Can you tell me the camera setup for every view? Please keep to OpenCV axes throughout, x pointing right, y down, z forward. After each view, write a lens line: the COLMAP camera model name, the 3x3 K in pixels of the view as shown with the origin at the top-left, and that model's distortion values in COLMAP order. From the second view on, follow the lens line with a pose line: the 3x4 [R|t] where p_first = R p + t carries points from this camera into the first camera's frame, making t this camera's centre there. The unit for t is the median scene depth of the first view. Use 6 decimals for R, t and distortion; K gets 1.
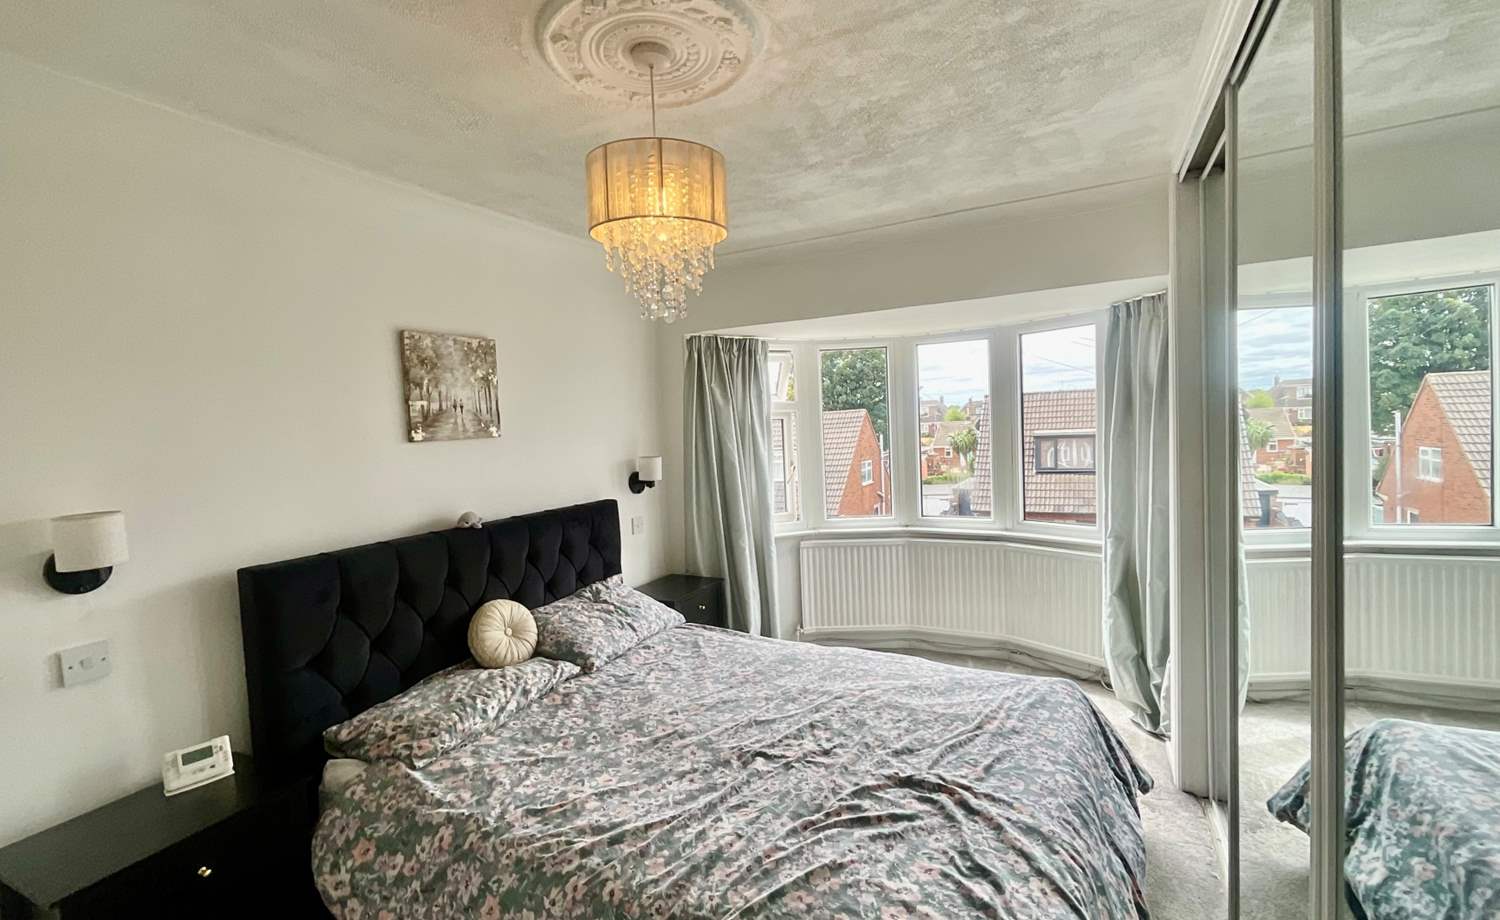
lens RADIAL K [[617.3, 0, 756.6], [0, 617.3, 460.9], [0, 0, 1]] dist [-0.006371, 0.000073]
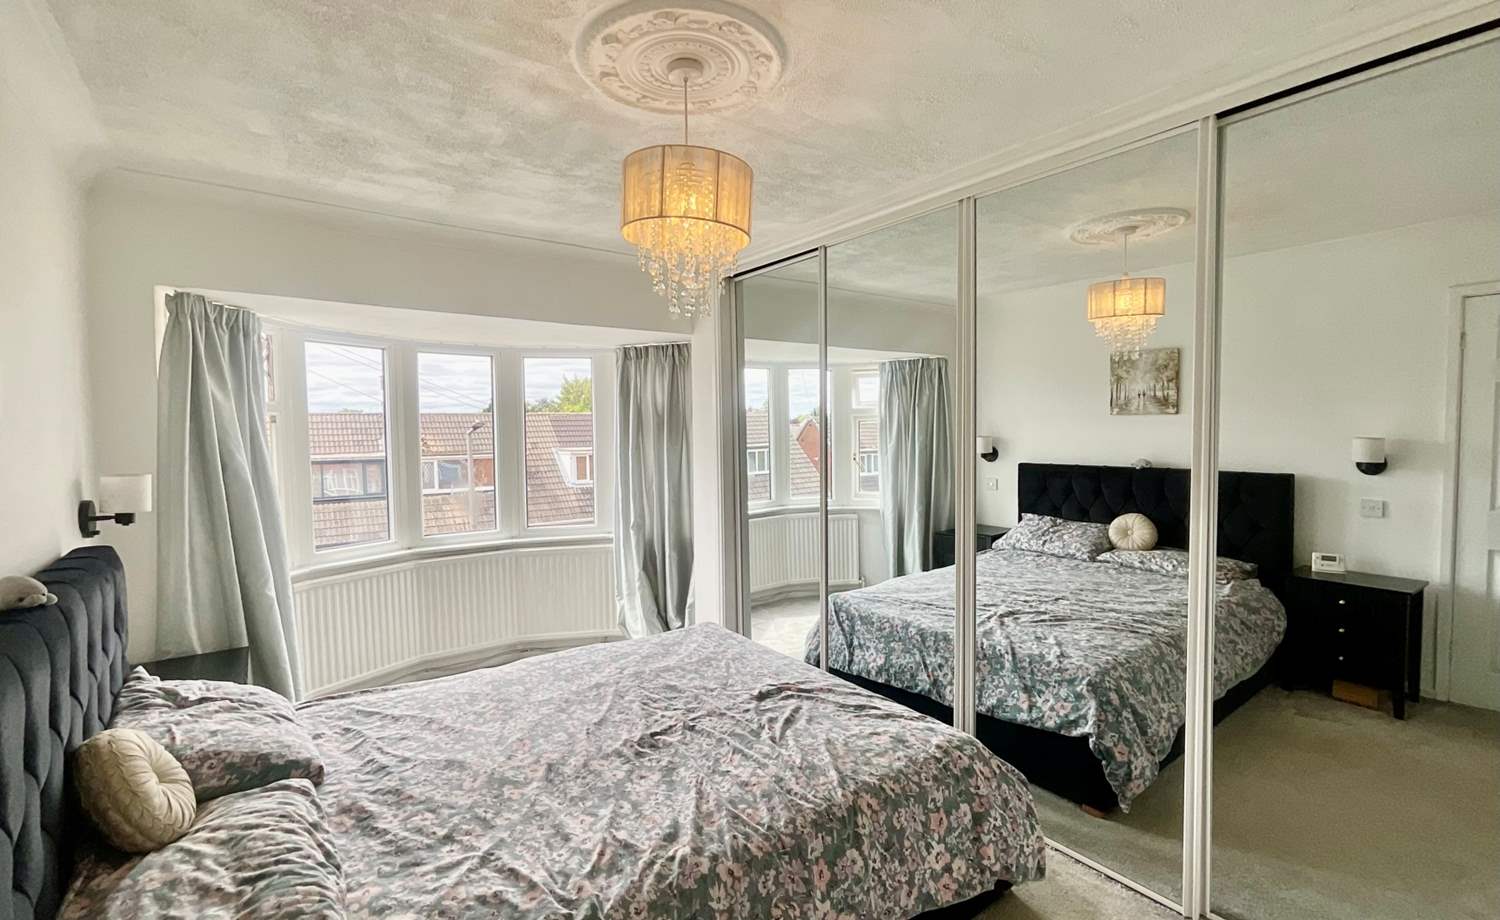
lens RADIAL K [[610.4, 0, 747.0], [0, 610.4, 463.6], [0, 0, 1]] dist [-0.000952, 0.000116]
pose [[0.479905, -0.010369, 0.877259, -0.748934], [0.040330, 0.999134, -0.010253, 0.025535], [-0.876393, 0.040300, 0.479908, 0.305306]]
